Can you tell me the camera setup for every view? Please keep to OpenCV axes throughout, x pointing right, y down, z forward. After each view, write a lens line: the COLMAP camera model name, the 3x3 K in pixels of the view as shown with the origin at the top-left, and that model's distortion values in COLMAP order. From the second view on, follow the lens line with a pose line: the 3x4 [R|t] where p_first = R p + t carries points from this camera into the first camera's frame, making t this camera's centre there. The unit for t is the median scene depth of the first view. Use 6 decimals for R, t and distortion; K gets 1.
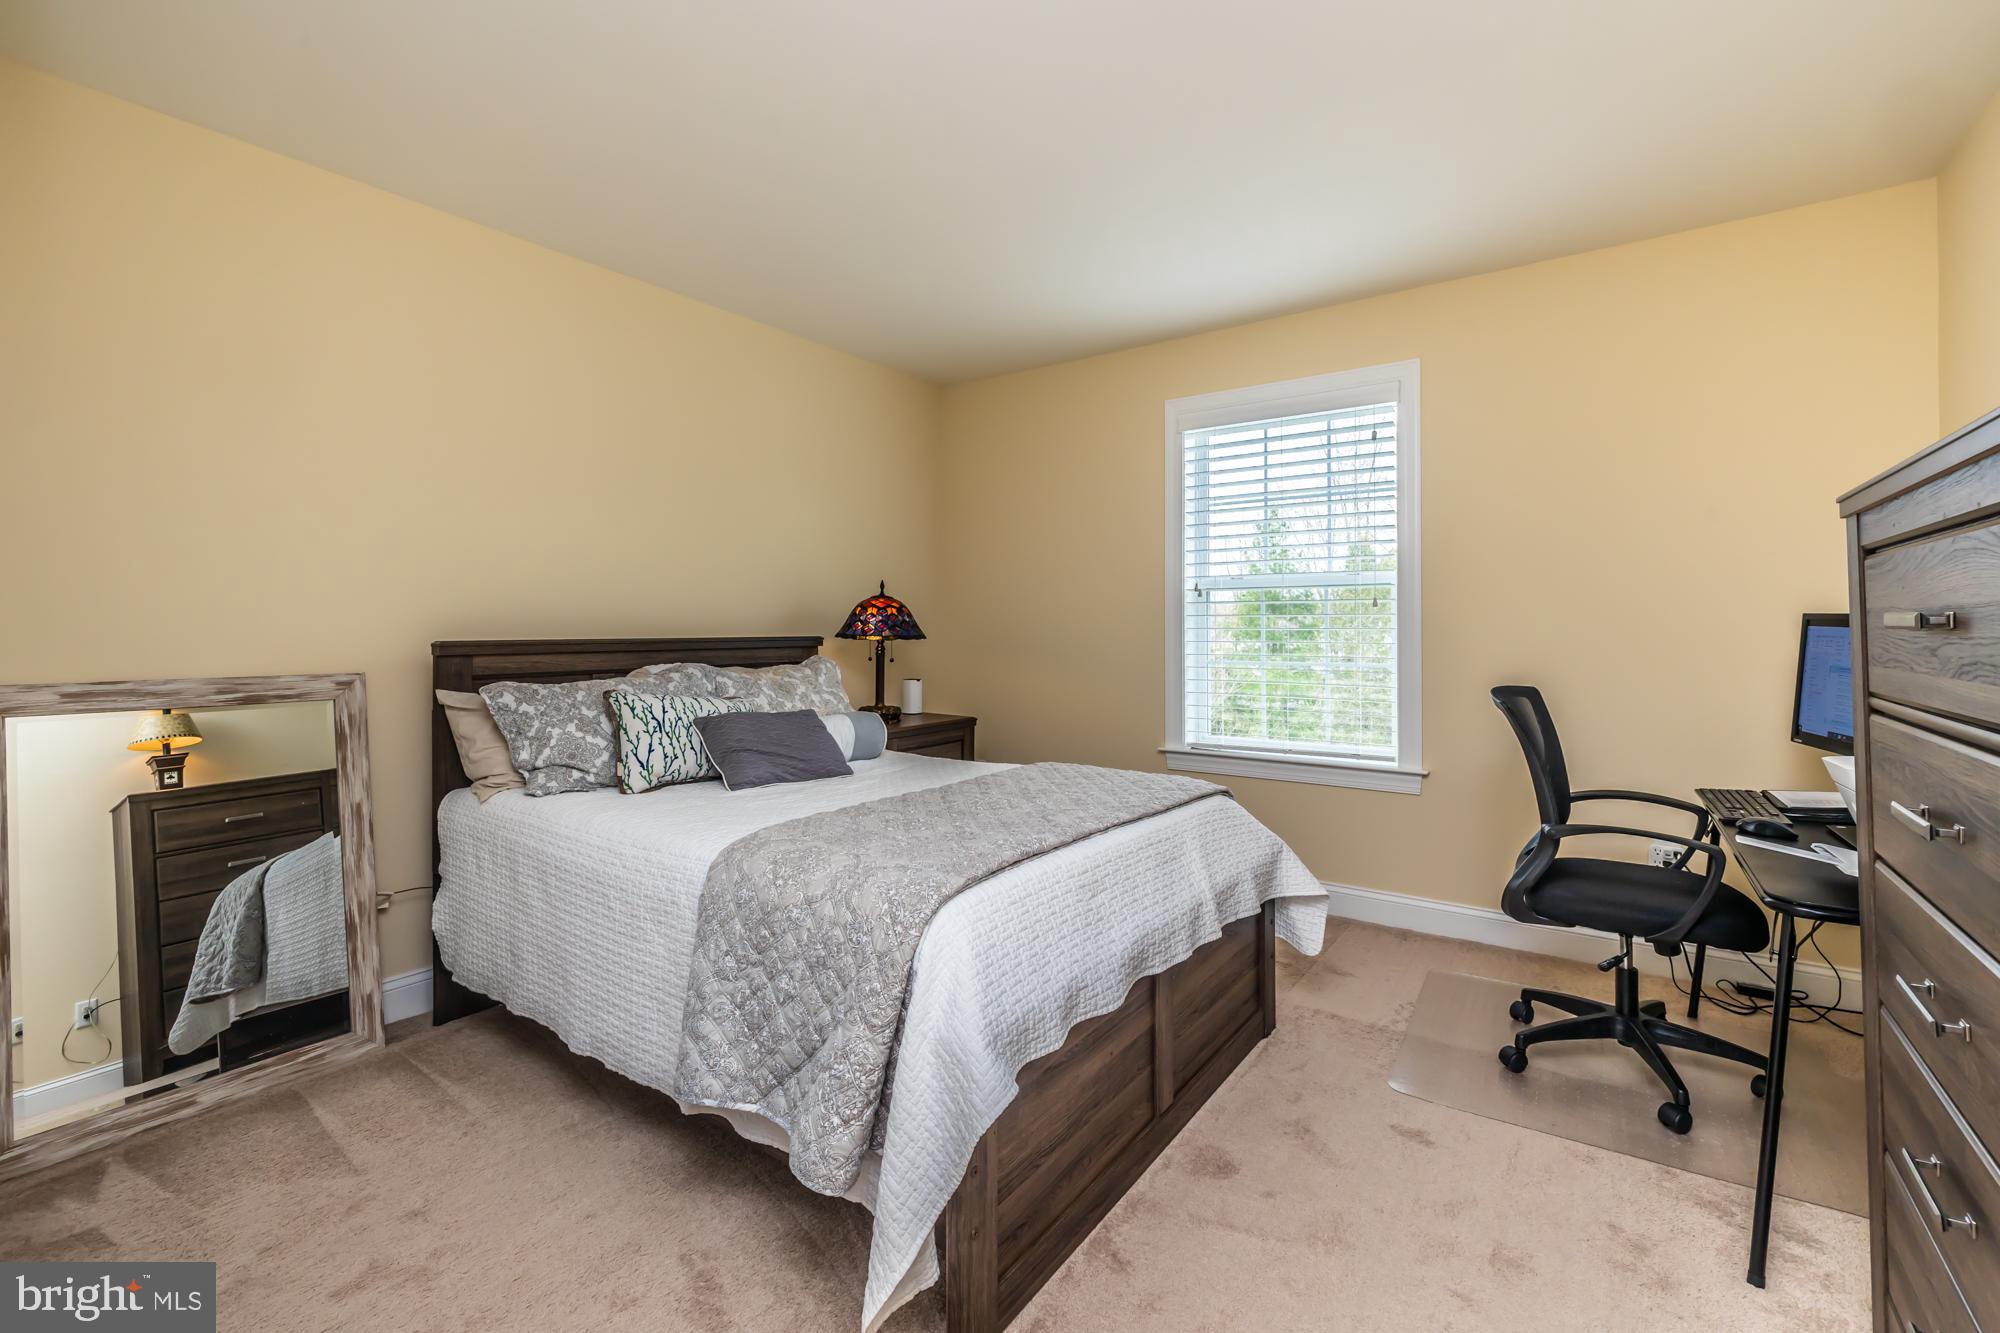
lens RADIAL K [[887.5, 0, 1003.5], [0, 887.5, 635.3], [0, 0, 1]] dist [0.000105, 0.000138]
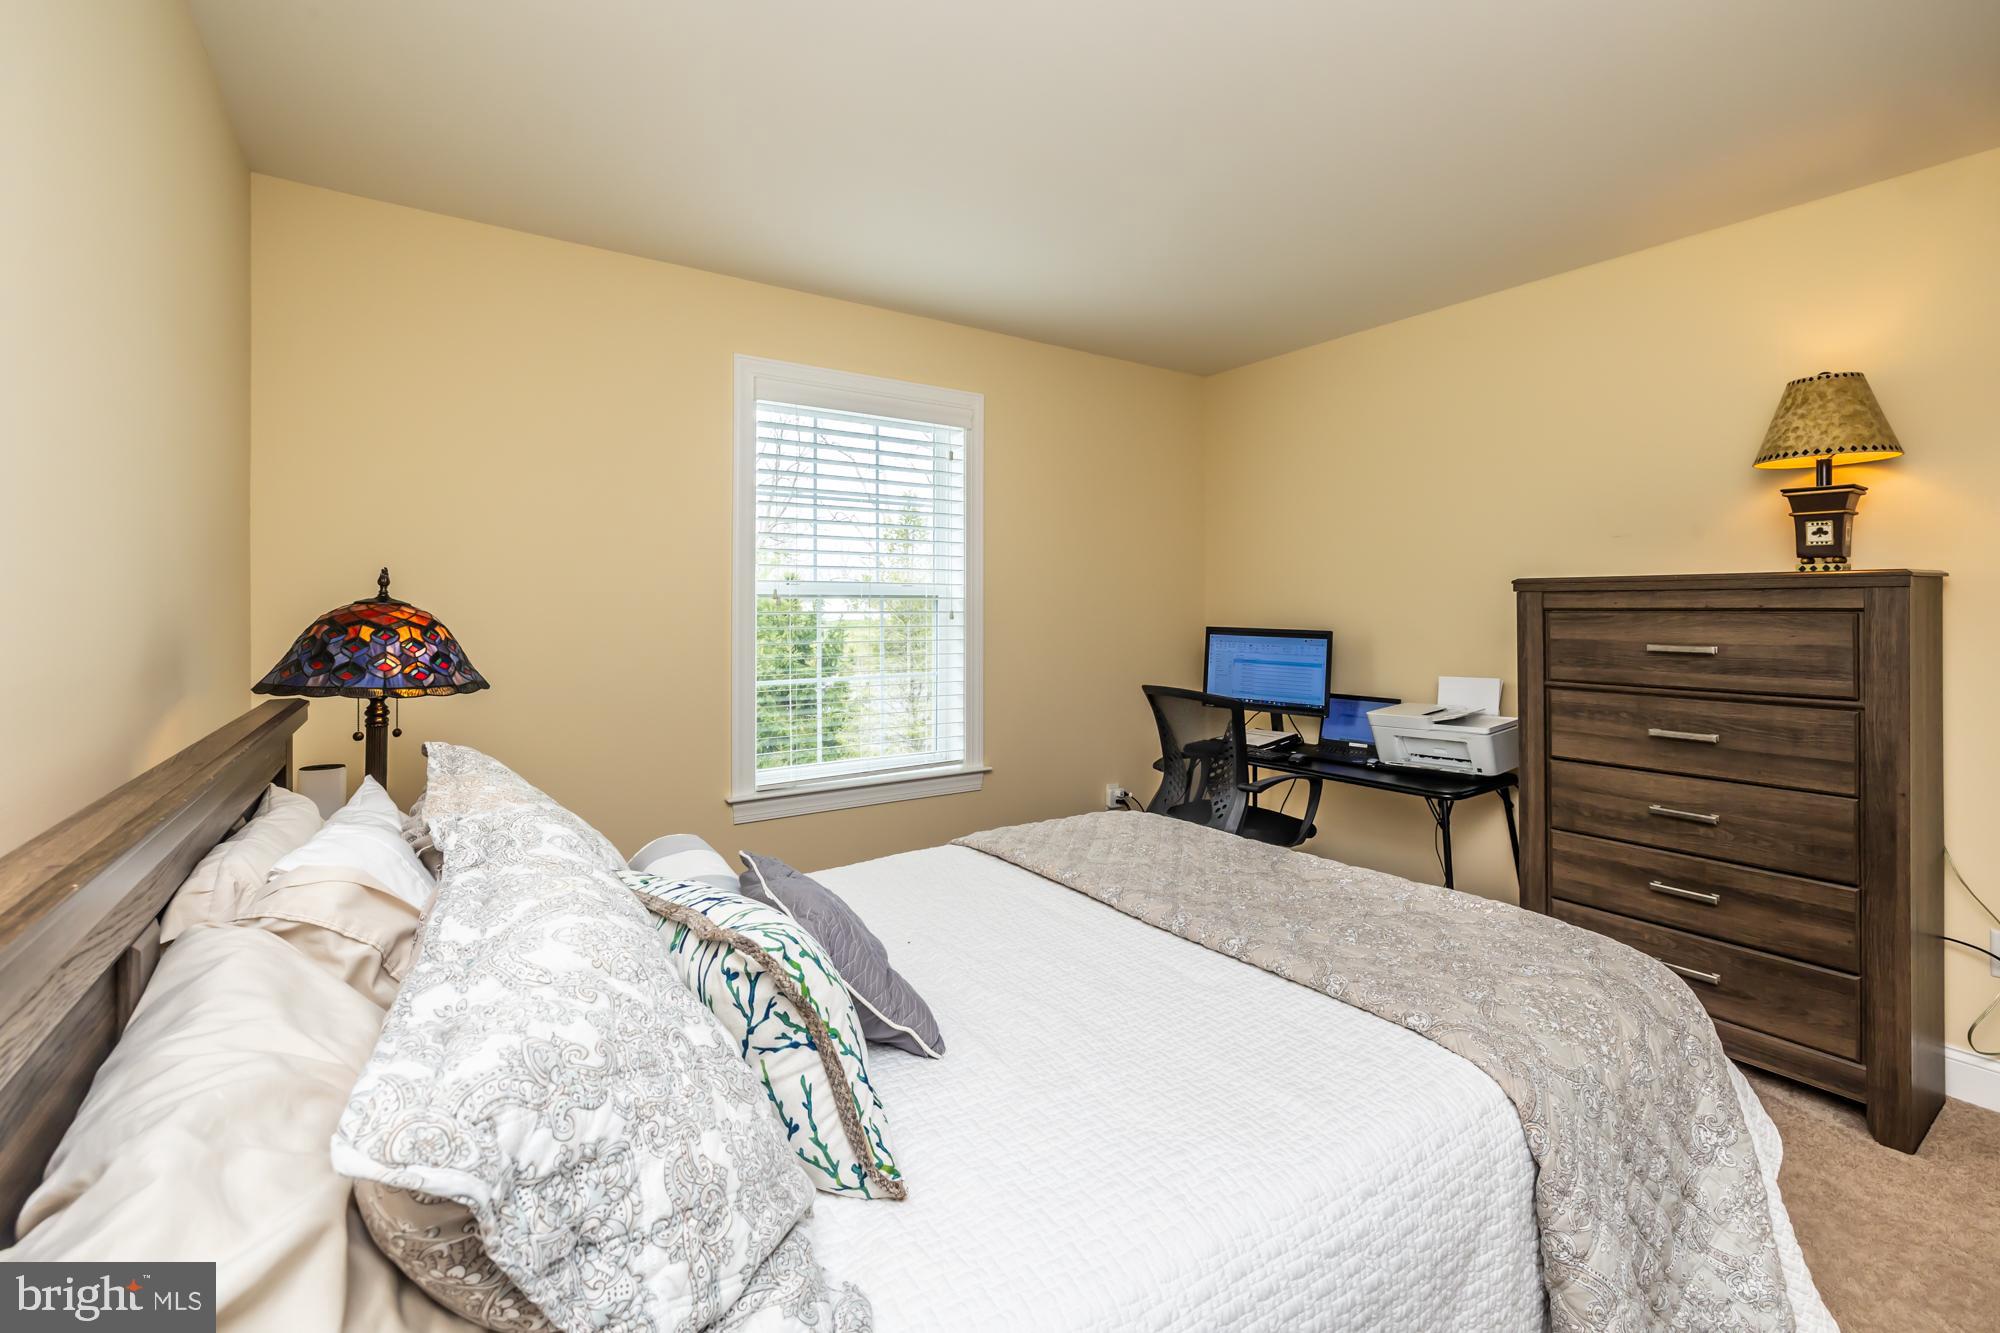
lens RADIAL K [[850.0, 0, 1004.7], [0, 850.0, 635.3], [0, 0, 1]] dist [-0.000657, -0.000210]
pose [[0.352582, -0.025972, 0.935421, -0.450237], [0.010703, 0.999661, 0.023721, -0.033555], [-0.935720, 0.001648, 0.352740, 0.531175]]
